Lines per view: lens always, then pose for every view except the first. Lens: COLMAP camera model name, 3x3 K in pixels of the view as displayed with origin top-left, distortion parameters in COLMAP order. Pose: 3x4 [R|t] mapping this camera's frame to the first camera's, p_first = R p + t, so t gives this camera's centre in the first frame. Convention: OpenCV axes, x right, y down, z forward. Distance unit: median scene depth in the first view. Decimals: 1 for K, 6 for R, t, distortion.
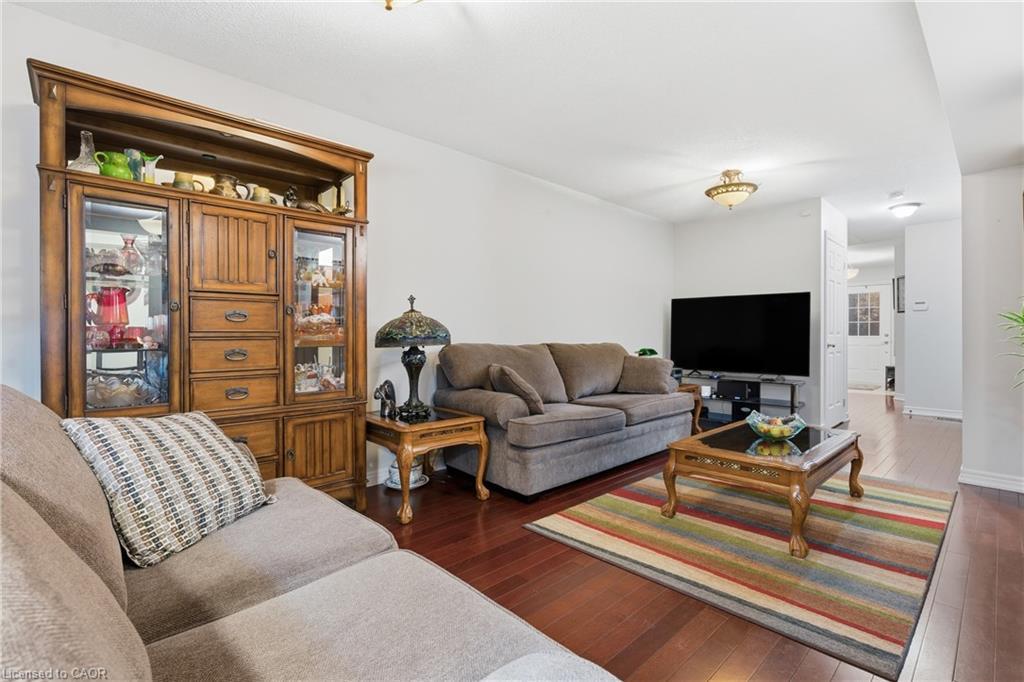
lens RADIAL K [[467.0, 0, 511.2], [0, 467.0, 337.0], [0, 0, 1]] dist [-0.002927, -0.000070]
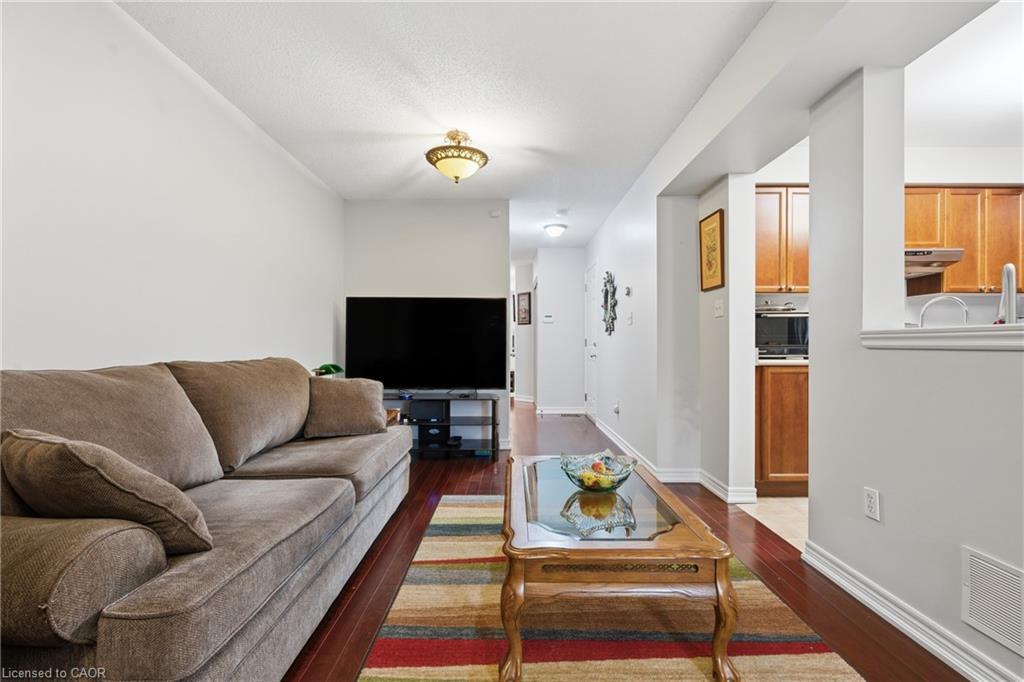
lens RADIAL K [[465.2, 0, 513.0], [0, 465.2, 343.7], [0, 0, 1]] dist [-0.005147, 0.000896]
pose [[0.683661, -0.000511, 0.729799, -0.031856], [0.003811, 0.999989, -0.002870, -0.003417], [-0.729789, 0.004743, 0.683656, 0.419241]]
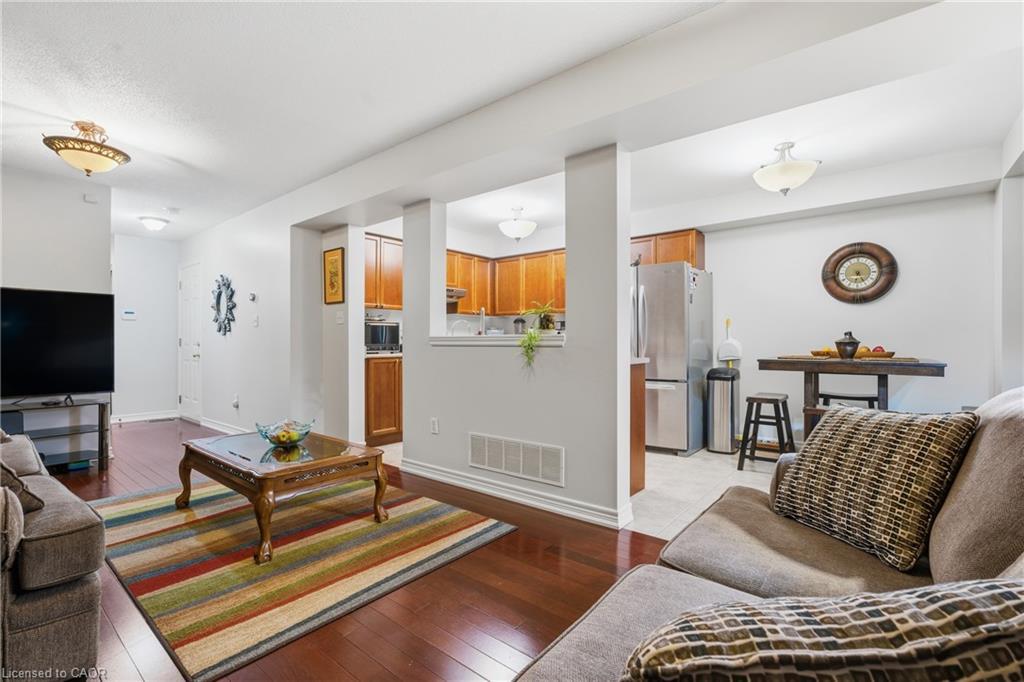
lens RADIAL K [[465.2, 0, 513.0], [0, 465.2, 343.7], [0, 0, 1]] dist [-0.005147, 0.000896]
pose [[-0.124546, -0.002095, 0.992212, -0.362097], [0.005276, 0.999982, 0.002774, -0.004311], [-0.992200, 0.005581, -0.124533, 0.435980]]
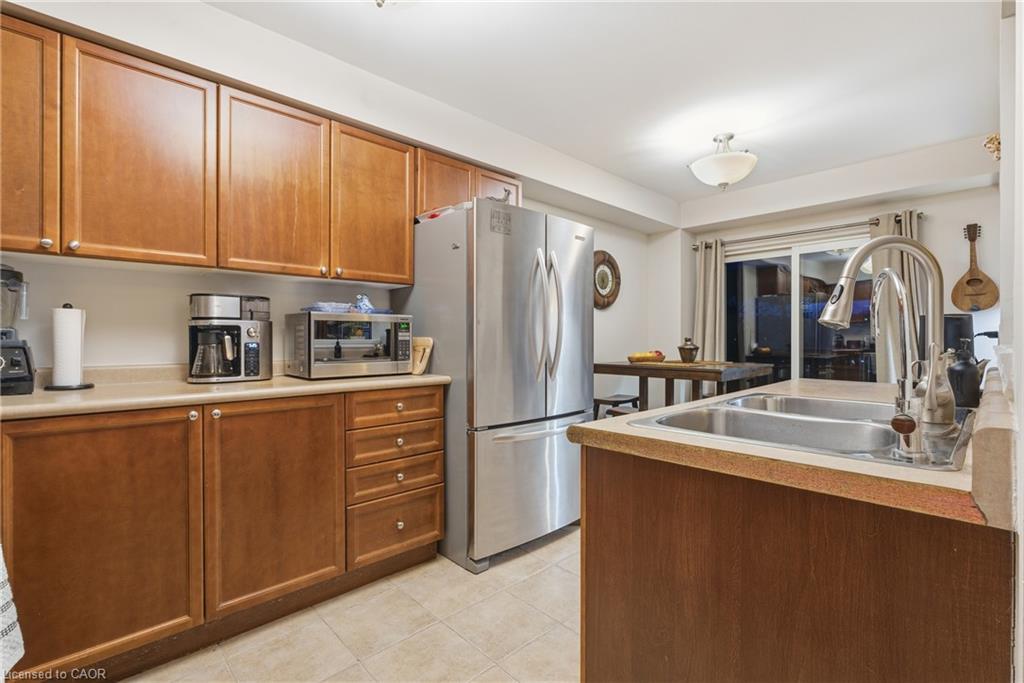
lens RADIAL K [[463.6, 0, 514.0], [0, 463.6, 340.0], [0, 0, 1]] dist [-0.007040, 0.001561]
pose [[-0.999972, 0.000818, -0.007501, 0.767647], [0.000765, 0.999976, 0.006946, -0.022927], [0.007507, 0.006940, -0.999948, 0.617858]]
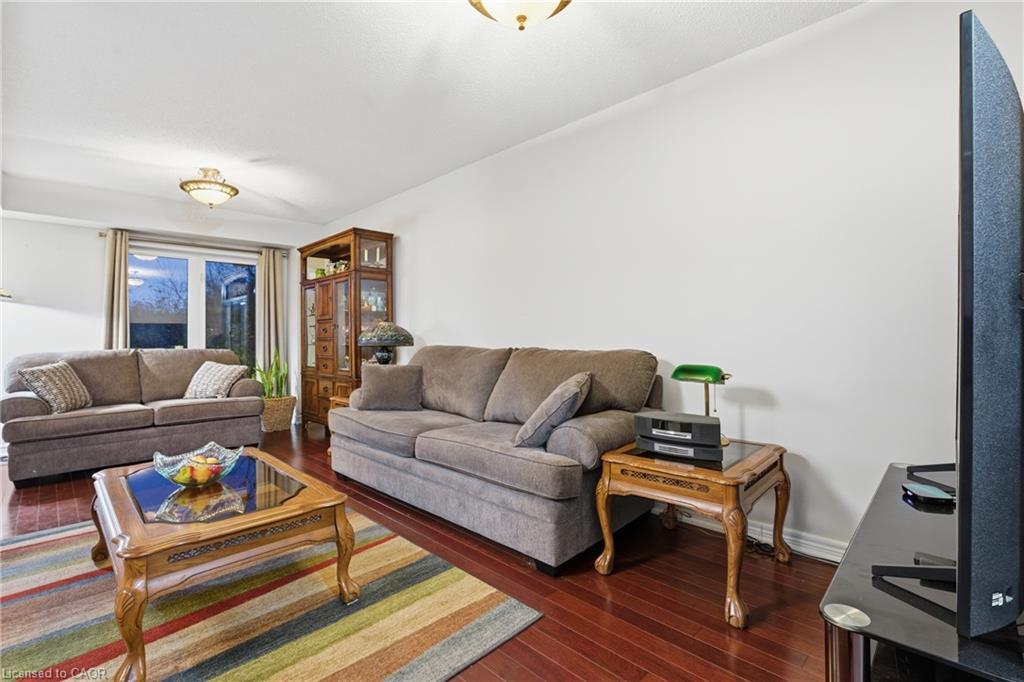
lens RADIAL K [[467.0, 0, 511.2], [0, 467.0, 337.0], [0, 0, 1]] dist [-0.002927, -0.000070]
pose [[0.023463, -0.002713, -0.999721, 0.902921], [0.003725, 0.999990, -0.002626, -0.002708], [0.999718, -0.003662, 0.023473, 1.019743]]
